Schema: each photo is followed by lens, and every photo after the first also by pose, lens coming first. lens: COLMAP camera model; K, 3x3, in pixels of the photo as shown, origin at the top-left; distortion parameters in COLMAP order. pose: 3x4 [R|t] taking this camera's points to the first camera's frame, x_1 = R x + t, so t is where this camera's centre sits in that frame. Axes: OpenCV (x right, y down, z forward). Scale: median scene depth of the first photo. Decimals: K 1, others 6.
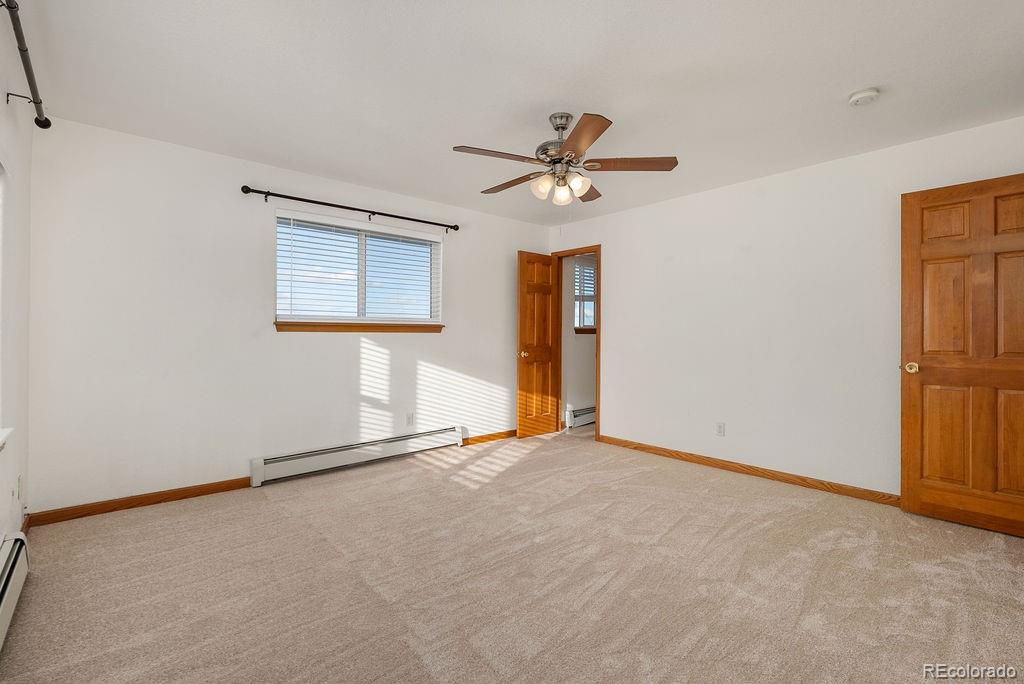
lens RADIAL K [[459.1, 0, 534.7], [0, 459.1, 336.3], [0, 0, 1]] dist [-0.000412, -0.000043]
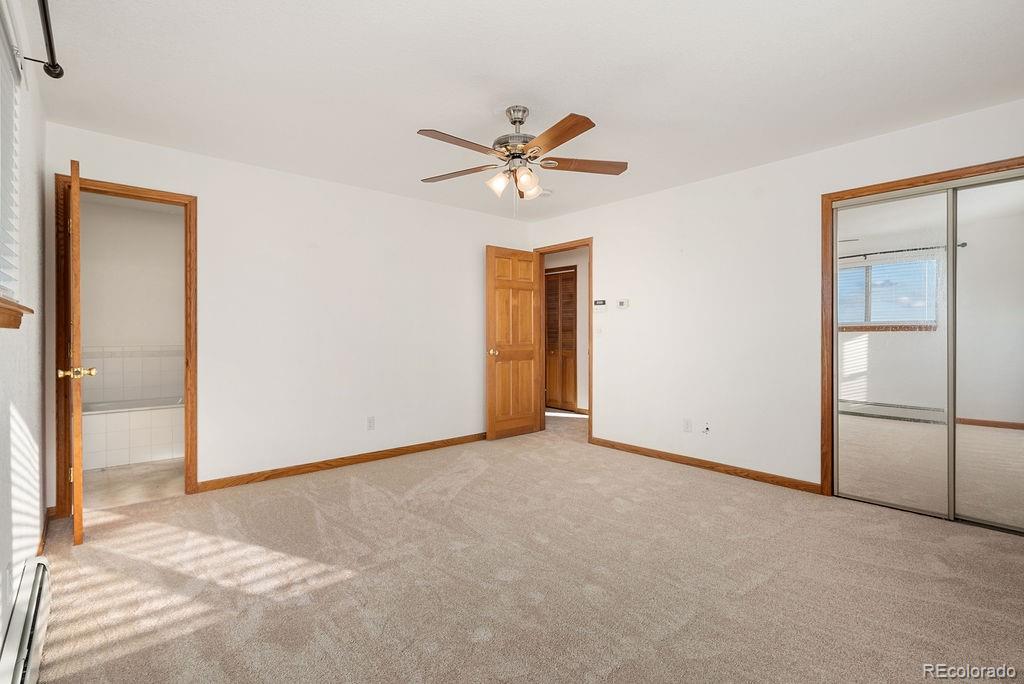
lens RADIAL K [[500.7, 0, 504.0], [0, 500.7, 337.7], [0, 0, 1]] dist [0.000553, -0.000174]
pose [[0.039265, -0.007517, 0.999201, -0.902544], [-0.000623, 0.999971, 0.007547, 0.006310], [-0.999229, -0.000919, 0.039260, 0.878652]]
